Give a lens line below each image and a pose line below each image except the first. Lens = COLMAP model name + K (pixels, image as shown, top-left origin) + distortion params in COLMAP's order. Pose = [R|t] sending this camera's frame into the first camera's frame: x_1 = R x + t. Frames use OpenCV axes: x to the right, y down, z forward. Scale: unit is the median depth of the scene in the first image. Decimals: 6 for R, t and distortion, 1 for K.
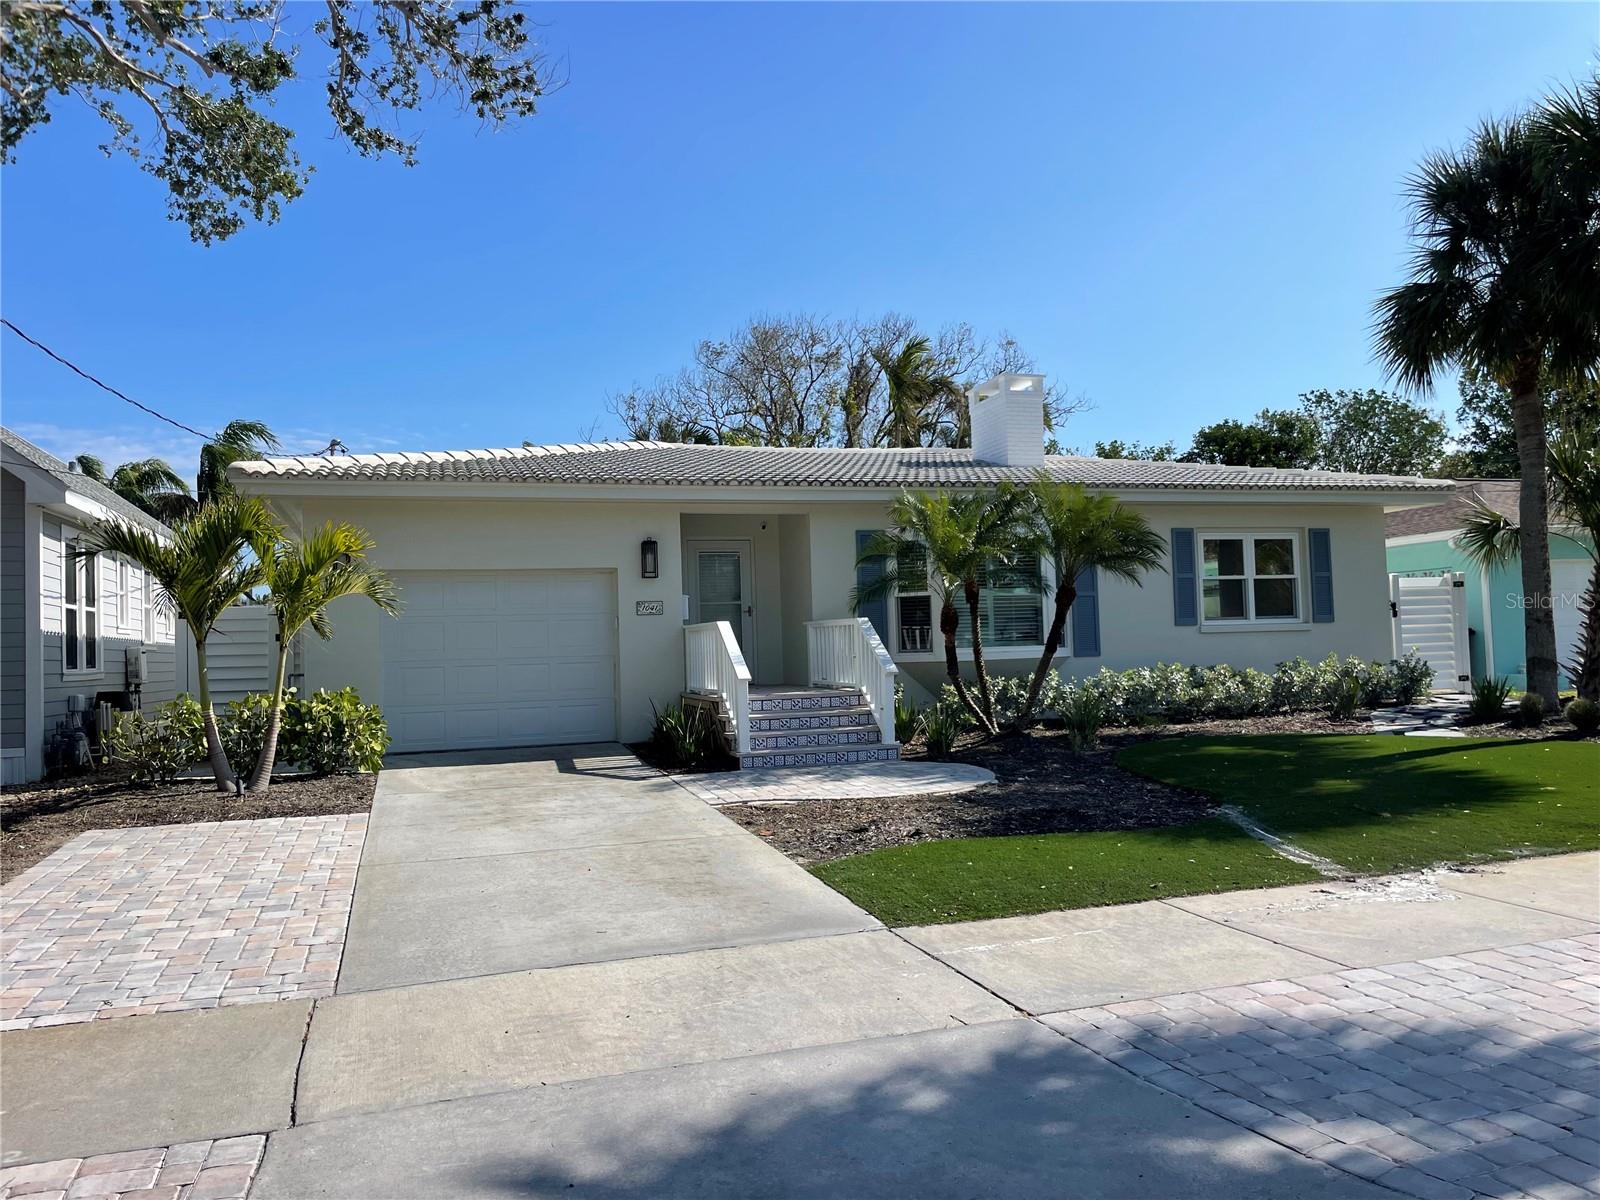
lens RADIAL K [[1212.1, 0, 805.9], [0, 1212.1, 579.6], [0, 0, 1]] dist [0.090800, -0.116626]
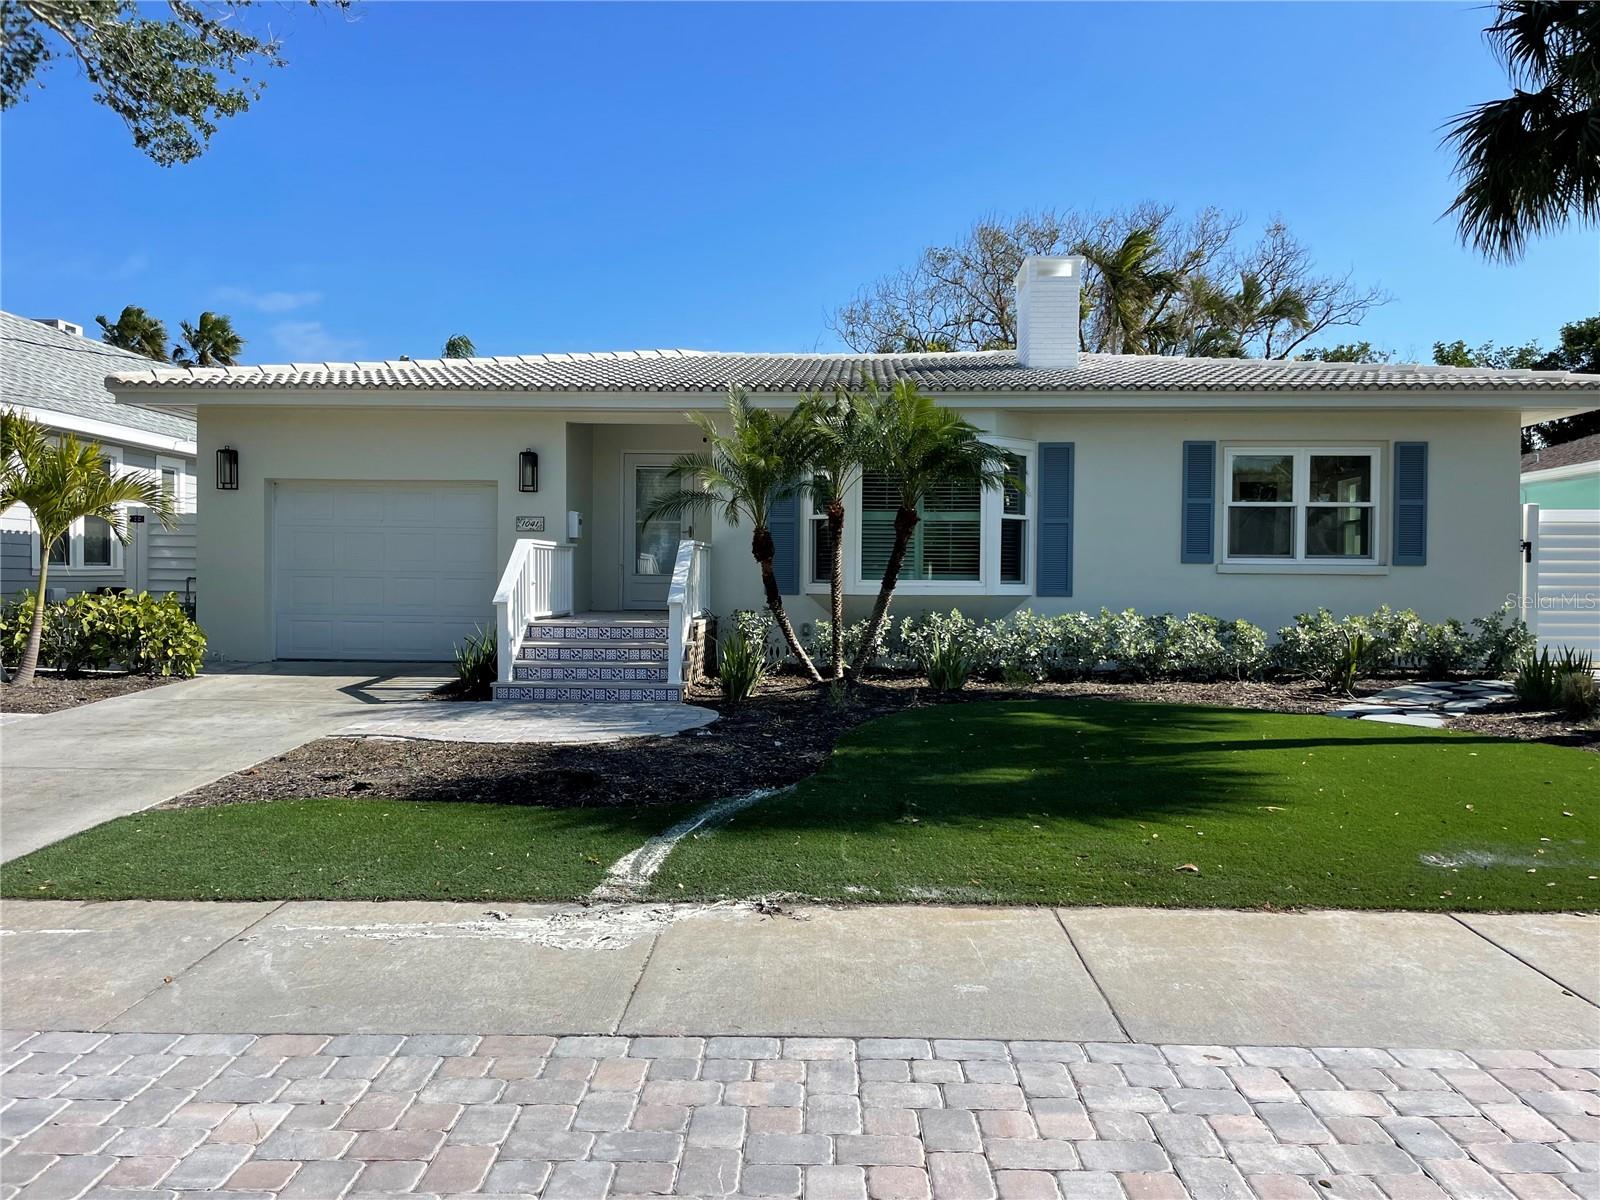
lens RADIAL K [[1212.1, 0, 805.9], [0, 1212.1, 579.6], [0, 0, 1]] dist [0.090800, -0.116626]
pose [[0.940216, 0.039939, -0.338229, 0.388500], [-0.018628, 0.997644, 0.066020, 0.000132], [0.340069, -0.055772, 0.938745, 0.180251]]
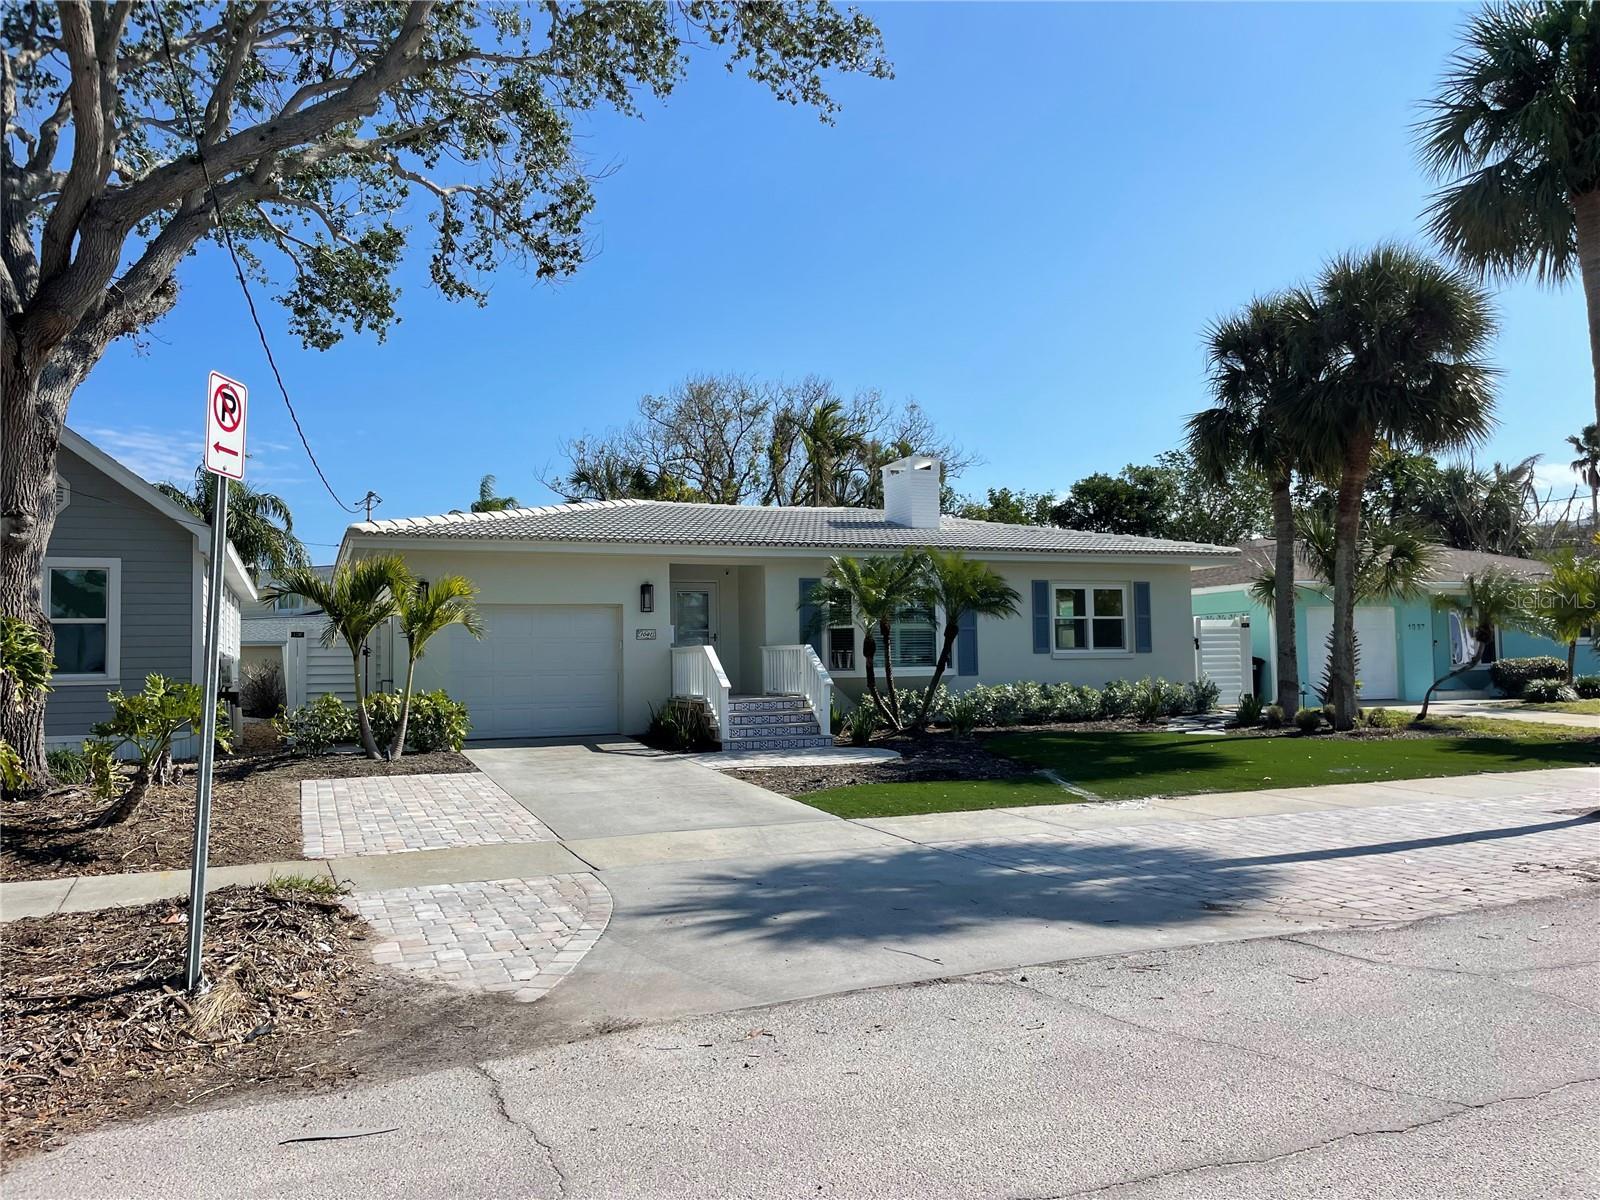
lens RADIAL K [[1212.1, 0, 805.9], [0, 1212.1, 579.6], [0, 0, 1]] dist [0.090800, -0.116626]
pose [[0.996576, 0.020464, 0.080109, -0.060714], [-0.019134, 0.999667, -0.017329, -0.016941], [-0.080437, 0.015737, 0.996635, -0.345376]]
